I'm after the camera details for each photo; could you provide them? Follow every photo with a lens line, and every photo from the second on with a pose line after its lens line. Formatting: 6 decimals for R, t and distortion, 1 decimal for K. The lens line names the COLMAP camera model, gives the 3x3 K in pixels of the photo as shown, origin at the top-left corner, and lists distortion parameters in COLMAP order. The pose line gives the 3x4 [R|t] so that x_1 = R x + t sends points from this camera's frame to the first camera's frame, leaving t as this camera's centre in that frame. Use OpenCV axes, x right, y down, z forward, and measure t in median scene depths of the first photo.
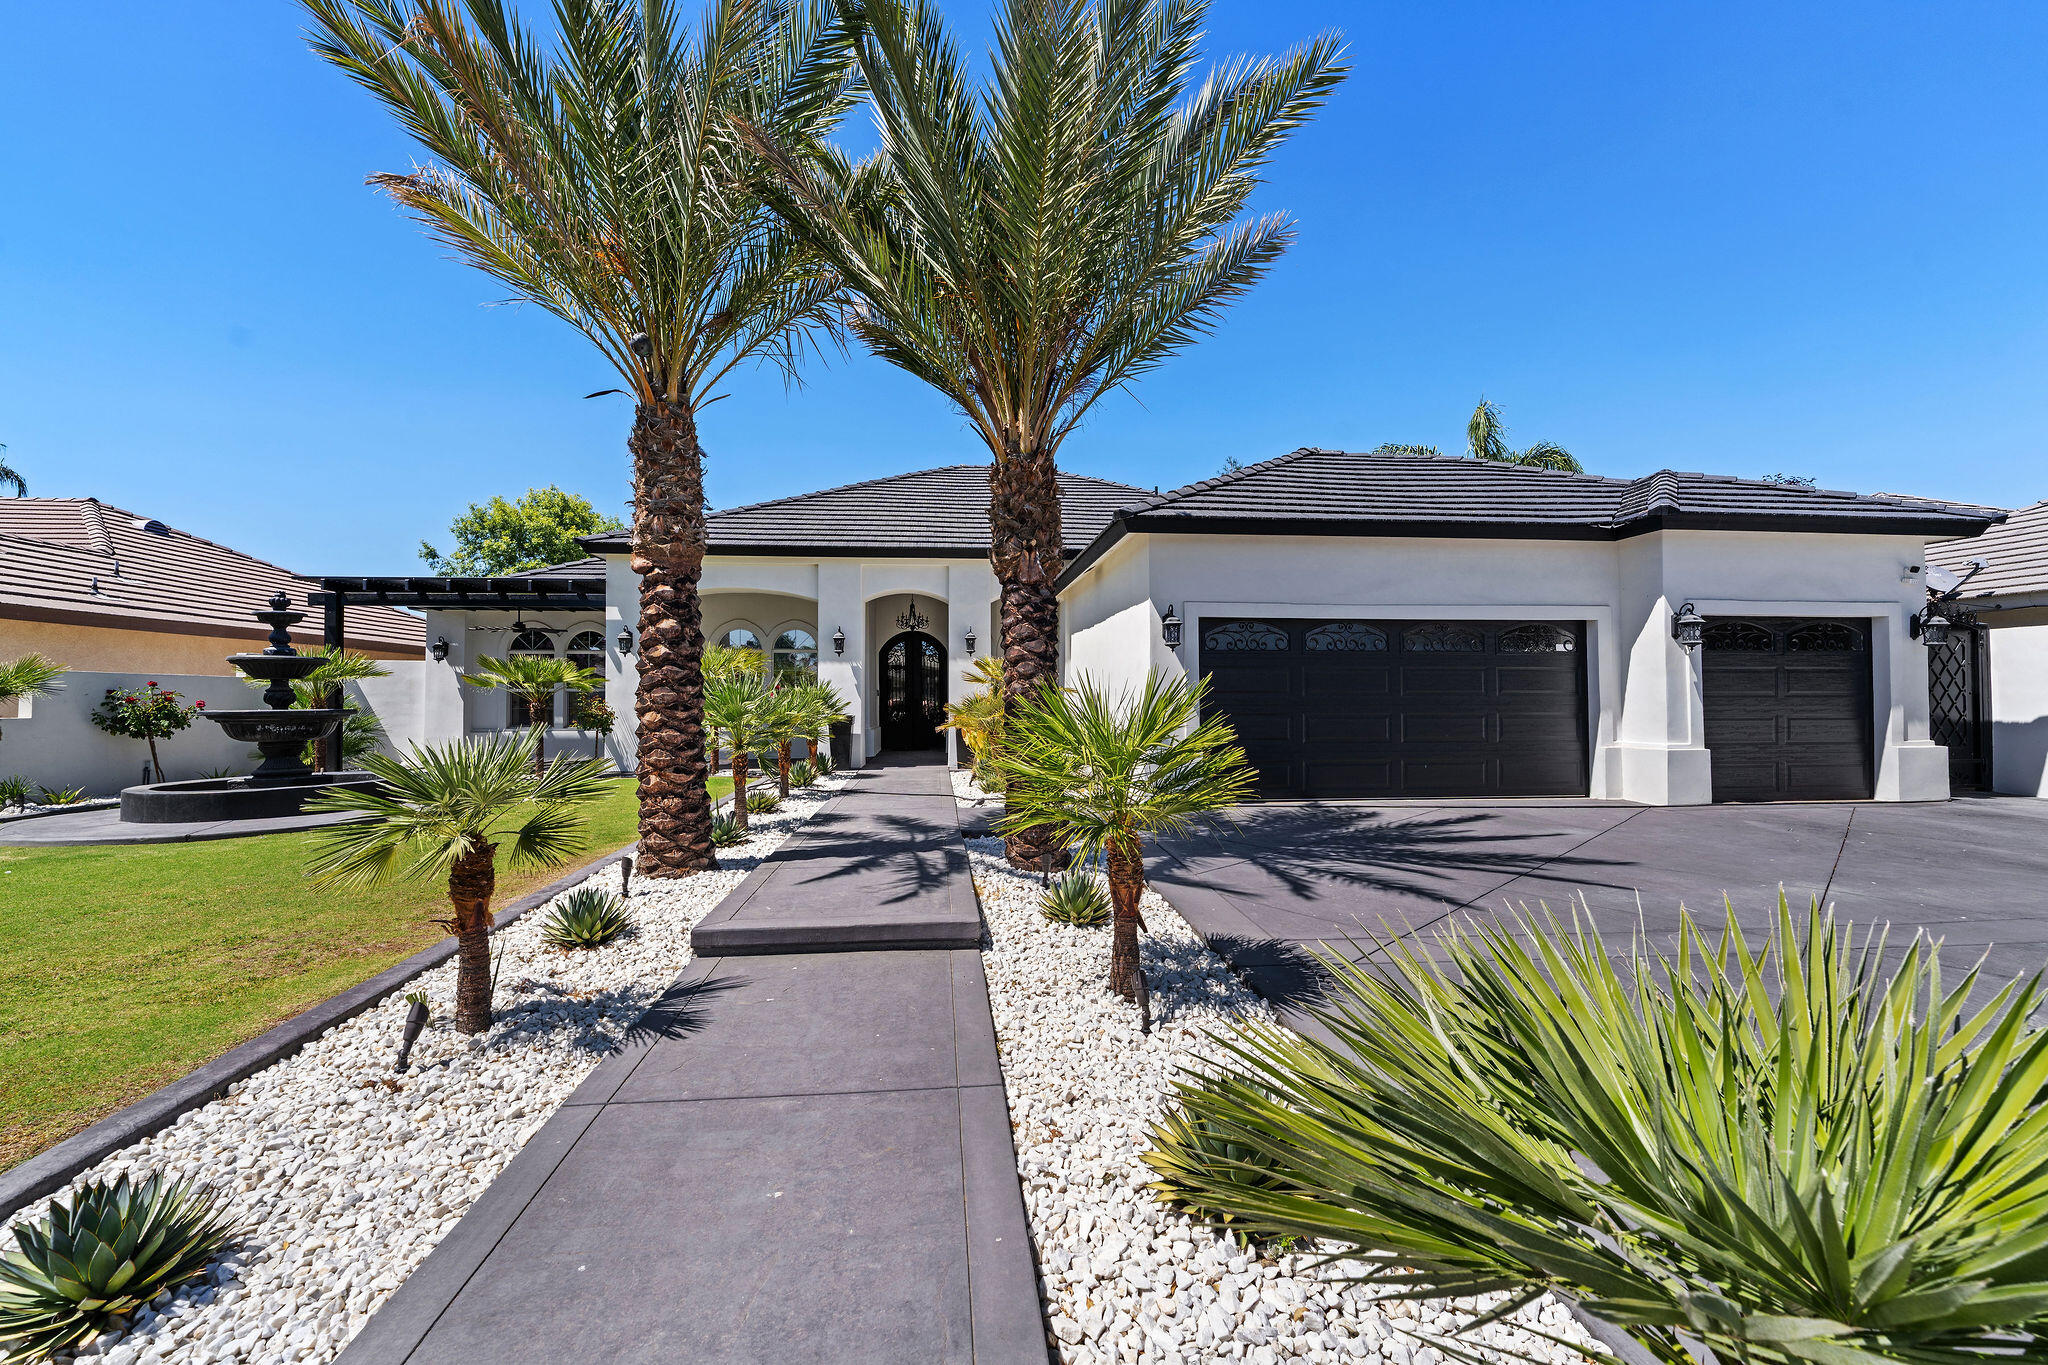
lens RADIAL K [[820.5, 0, 1024.0], [0, 820.5, 682.5], [0, 0, 1]] dist [0.001151, -0.000042]
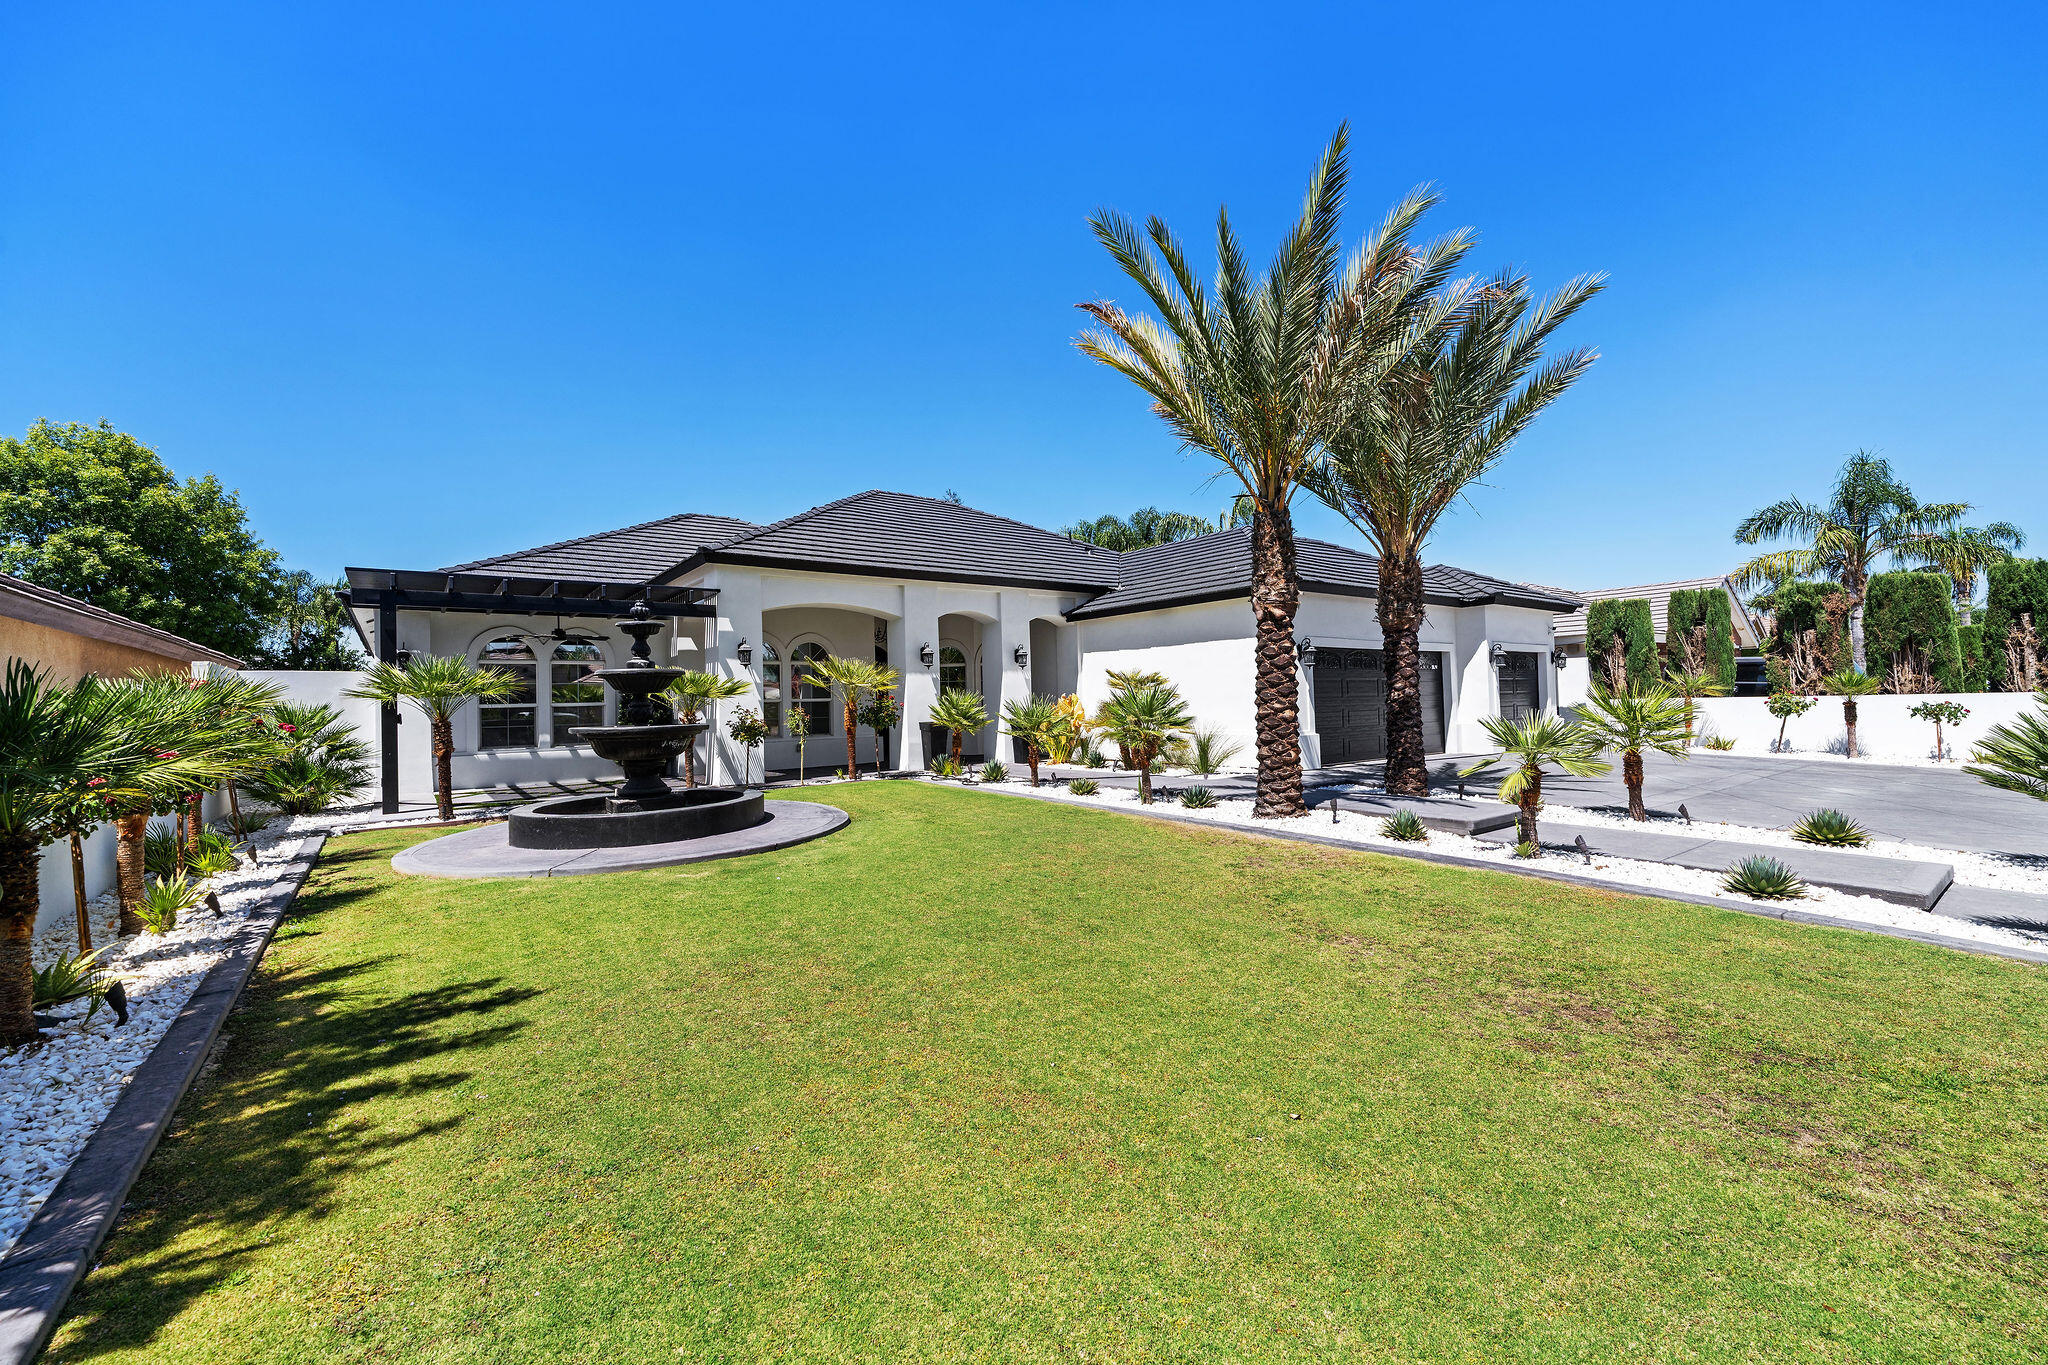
lens RADIAL K [[820.5, 0, 1024.0], [0, 820.5, 682.5], [0, 0, 1]] dist [0.001151, -0.000042]
pose [[0.859523, -0.004660, 0.511076, -0.964166], [0.009372, 0.999934, -0.006644, -0.006570], [-0.511011, 0.010500, 0.859510, -0.042213]]
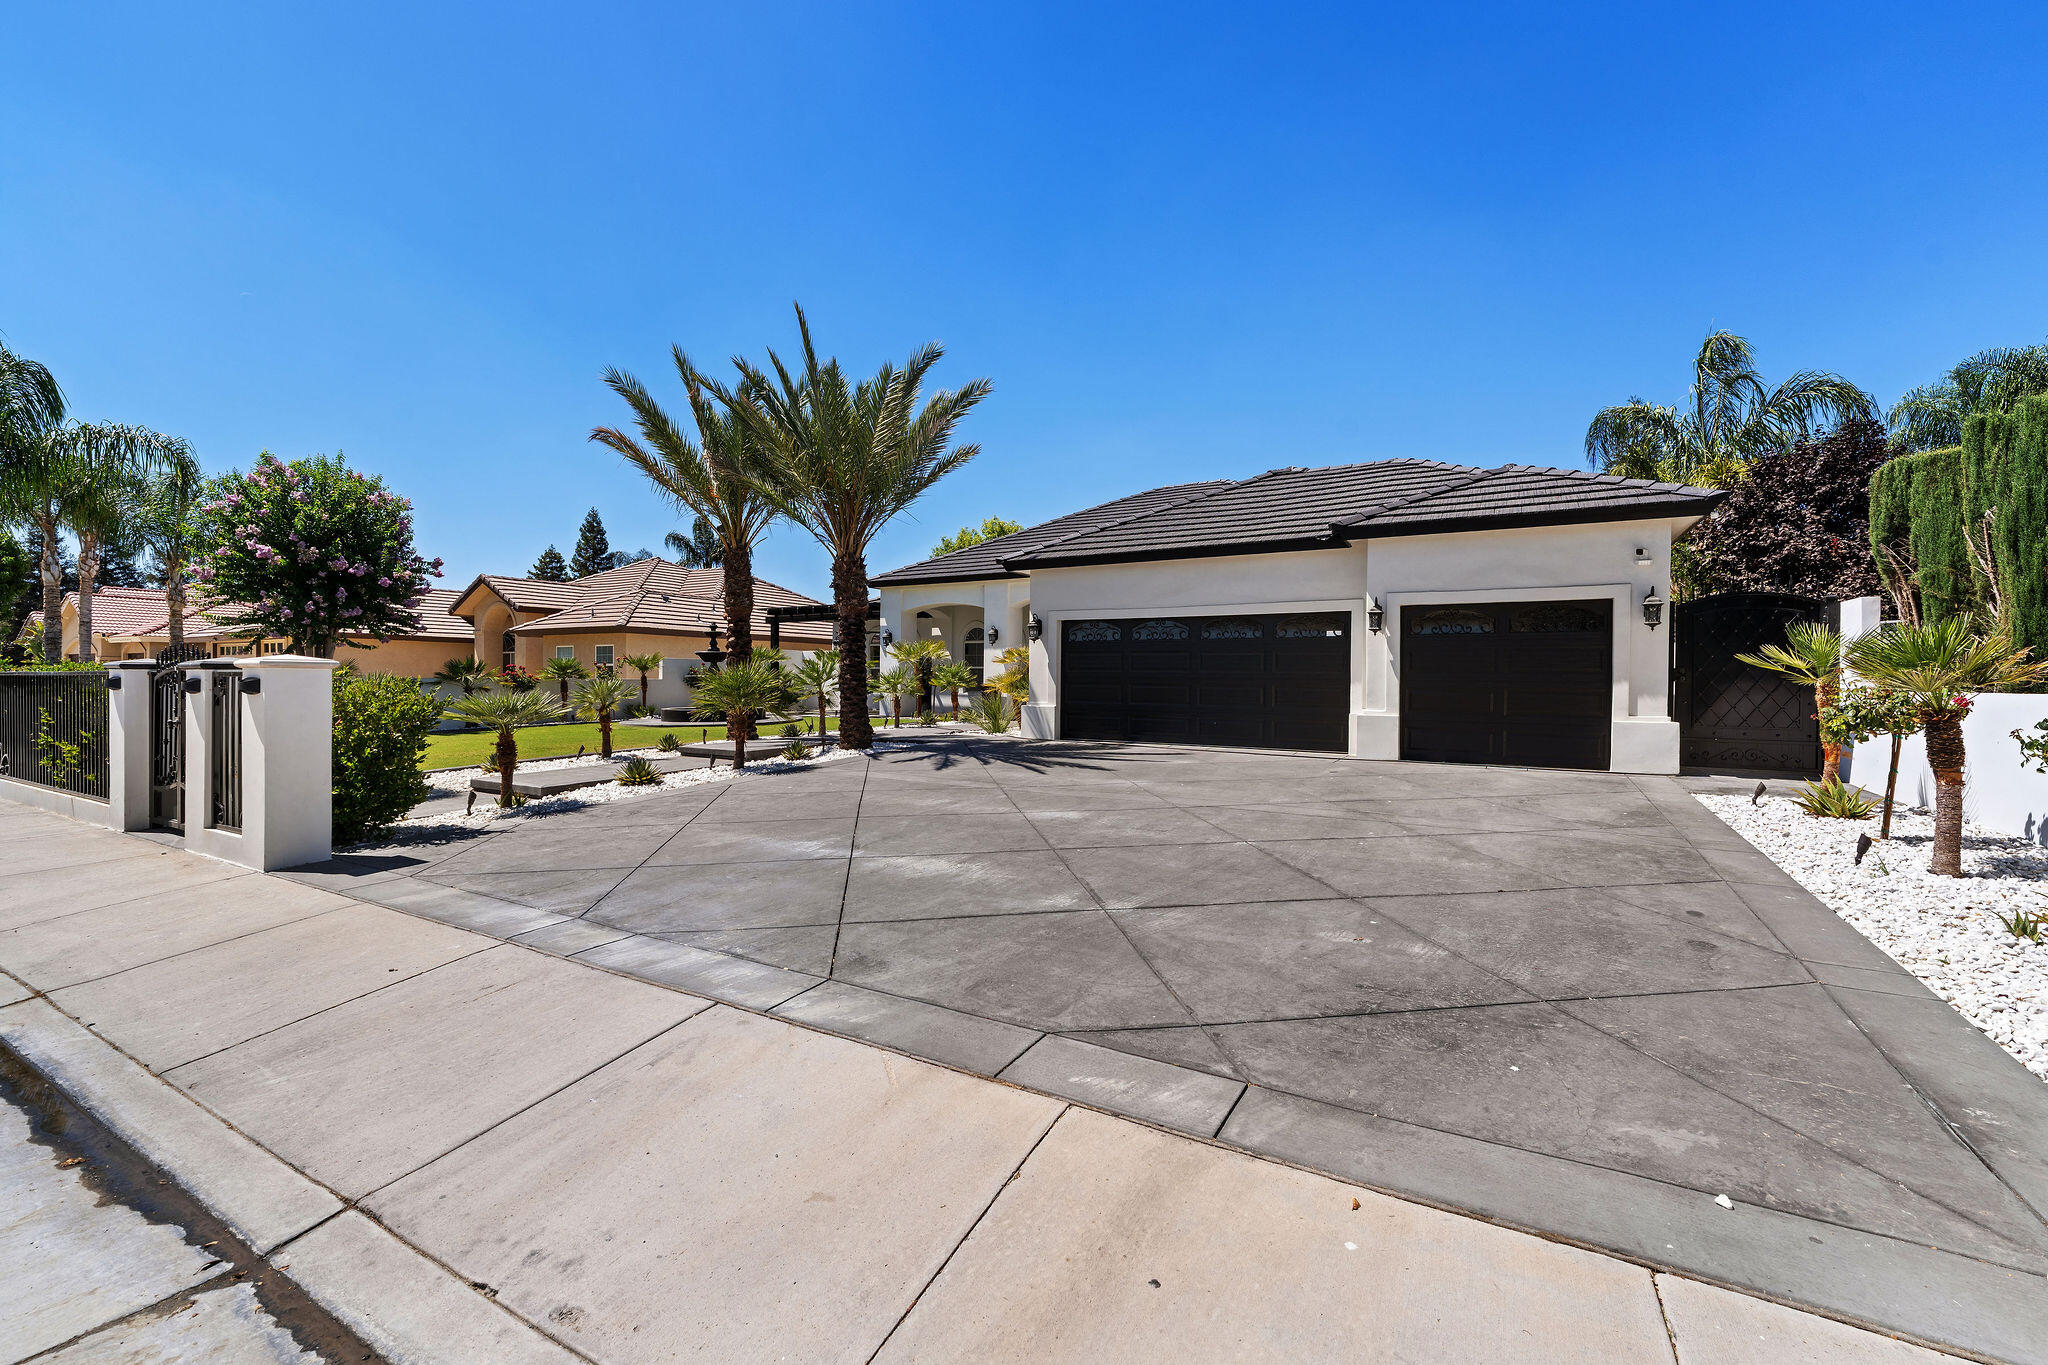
lens RADIAL K [[838.7, 0, 1024.0], [0, 838.7, 682.5], [0, 0, 1]] dist [-0.002400, -0.000244]
pose [[0.804364, 0.010991, -0.594036, 1.015779], [0.002921, 0.999744, 0.022453, 0.001908], [0.594130, -0.019796, 0.804125, -0.301542]]
